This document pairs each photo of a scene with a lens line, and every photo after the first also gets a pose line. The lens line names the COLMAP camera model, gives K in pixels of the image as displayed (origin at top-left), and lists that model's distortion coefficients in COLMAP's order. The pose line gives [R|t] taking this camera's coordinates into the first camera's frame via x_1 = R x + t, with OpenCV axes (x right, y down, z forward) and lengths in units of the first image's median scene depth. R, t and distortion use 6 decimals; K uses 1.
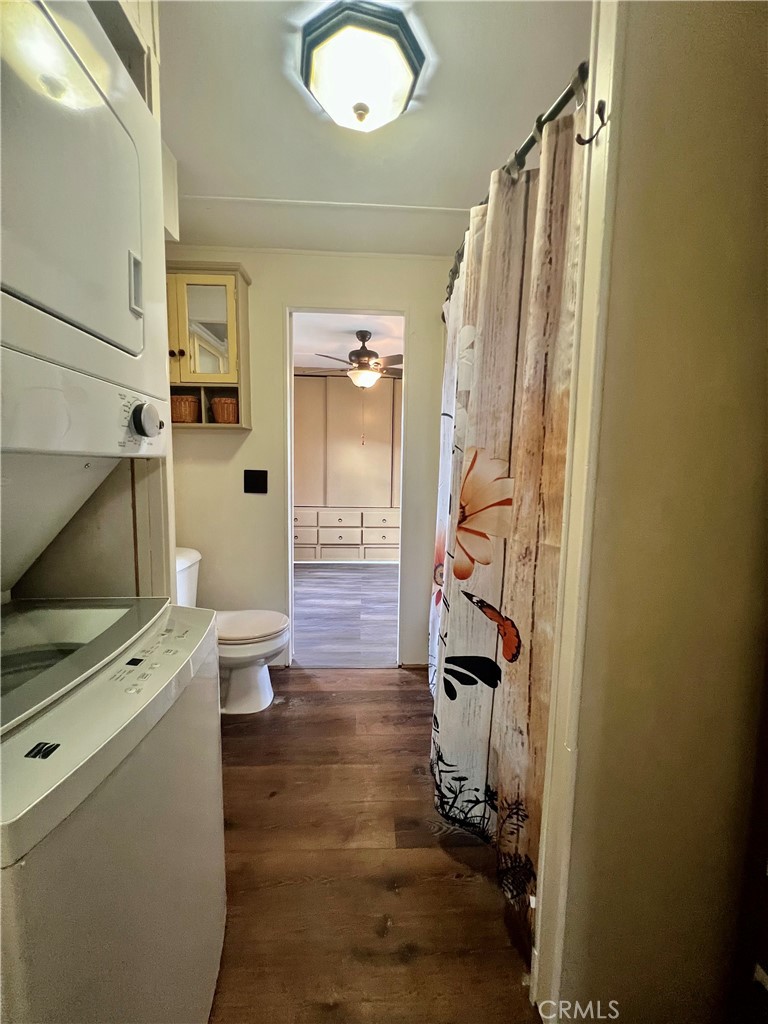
lens RADIAL K [[411.6, 0, 385.4], [0, 411.6, 512.3], [0, 0, 1]] dist [-0.000524, -0.000428]
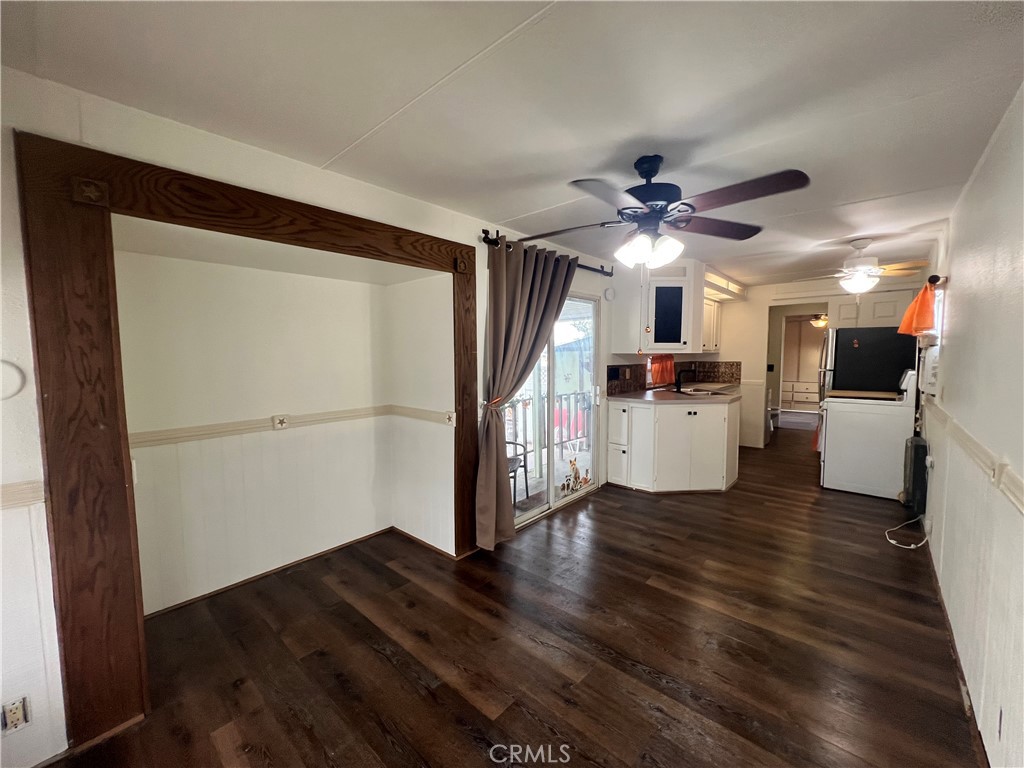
lens RADIAL K [[411.6, 0, 510.6], [0, 411.6, 383.3], [0, 0, 1]] dist [-0.000524, -0.000428]
pose [[0.714265, 0.024260, -0.699455, 0.238026], [-0.053335, 0.998380, -0.019836, 0.103051], [0.697840, 0.051474, 0.714401, -1.296993]]
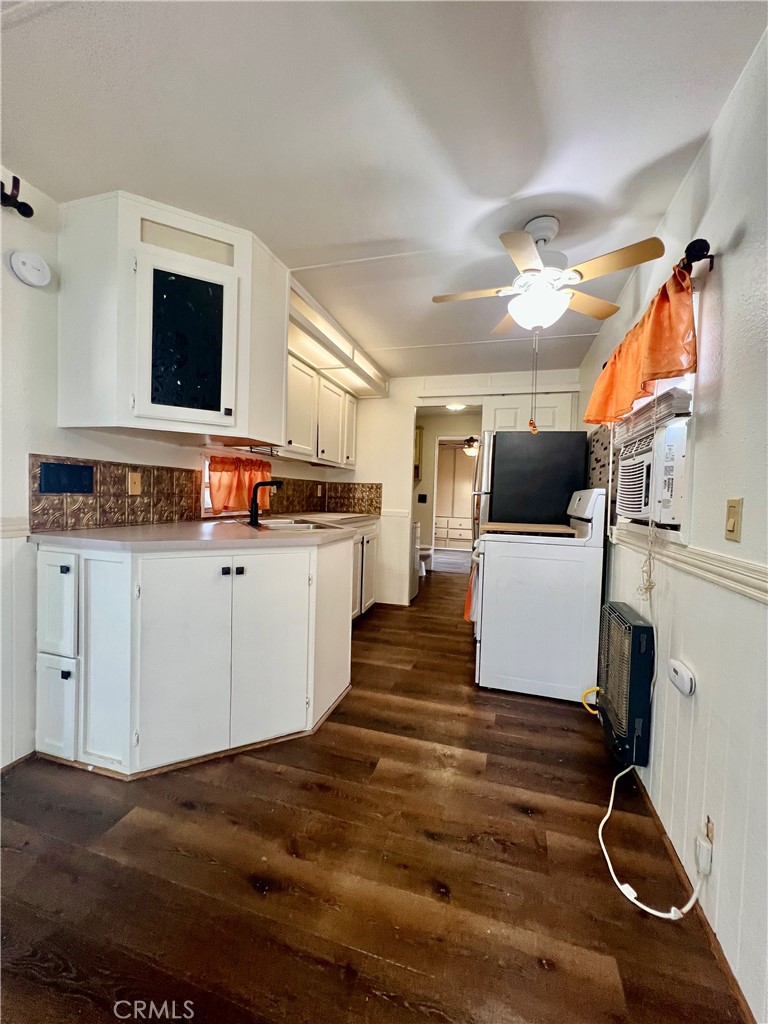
lens RADIAL K [[411.6, 0, 386.7], [0, 411.6, 508.3], [0, 0, 1]] dist [-0.000524, -0.000428]
pose [[0.944910, 0.019724, -0.326735, 0.164012], [-0.046778, 0.996074, -0.075151, 0.094118], [0.323970, 0.086295, 0.942123, -0.759612]]
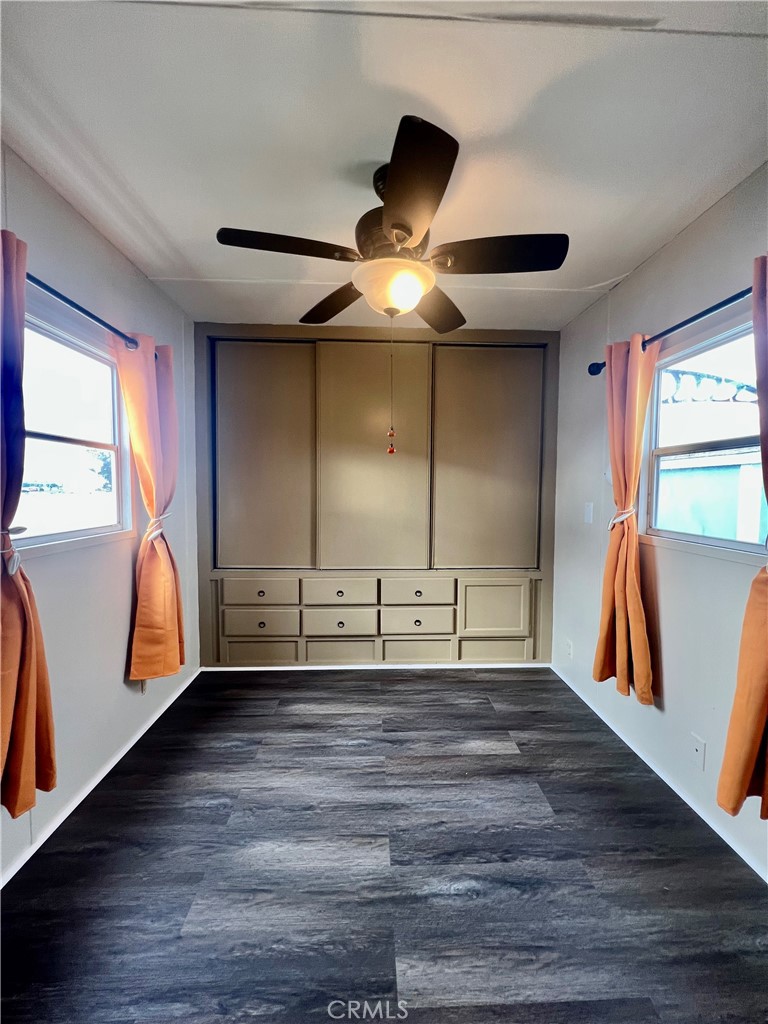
lens RADIAL K [[411.6, 0, 384.2], [0, 411.6, 512.6], [0, 0, 1]] dist [-0.000524, -0.000428]
pose [[0.999848, -0.010520, -0.013877, -0.040563], [0.009747, 0.998460, -0.054620, -0.059959], [0.014430, 0.054476, 0.998411, 0.431013]]
